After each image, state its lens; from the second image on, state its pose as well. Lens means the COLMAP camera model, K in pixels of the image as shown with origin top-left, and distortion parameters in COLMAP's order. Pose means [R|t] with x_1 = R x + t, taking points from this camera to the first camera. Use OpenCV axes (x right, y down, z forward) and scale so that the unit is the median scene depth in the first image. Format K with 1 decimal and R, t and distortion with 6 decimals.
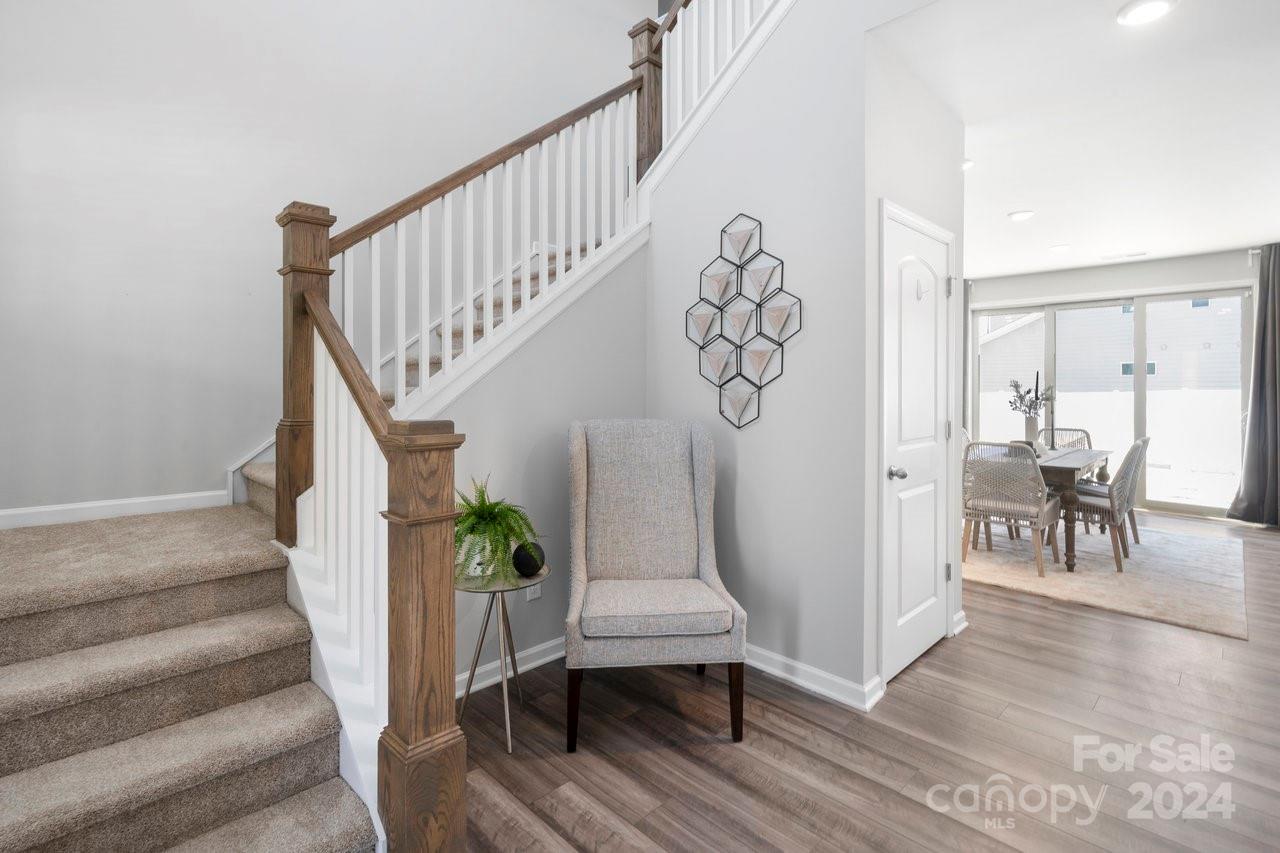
lens RADIAL K [[602.7, 0, 635.6], [0, 602.7, 397.7], [0, 0, 1]] dist [0.001392, 0.000999]
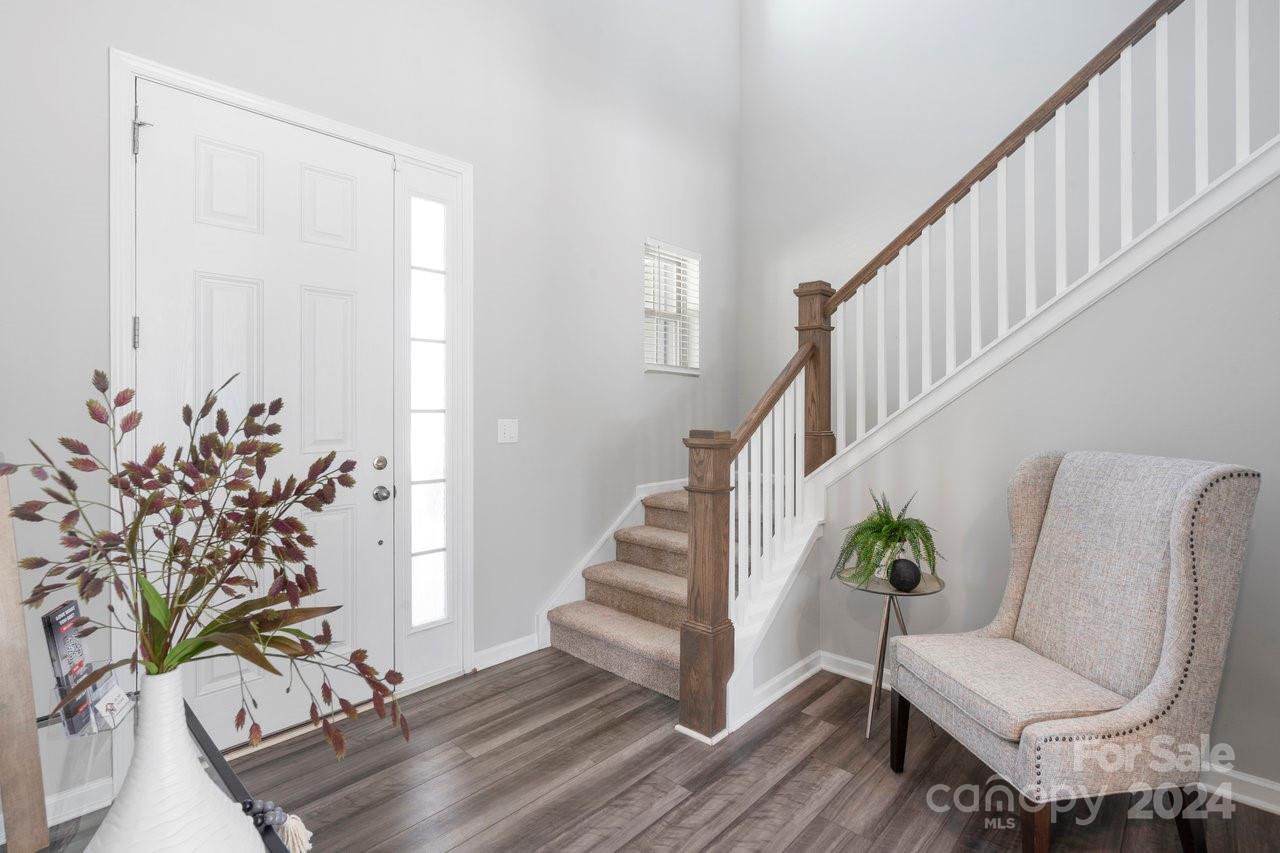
lens RADIAL K [[594.6, 0, 631.9], [0, 594.6, 424.5], [0, 0, 1]] dist [-0.000320, 0.000593]
pose [[0.037181, 0.019942, -0.999110, 0.978197], [-0.018514, 0.999643, 0.019264, -0.003270], [0.999137, 0.017782, 0.037536, 0.583678]]
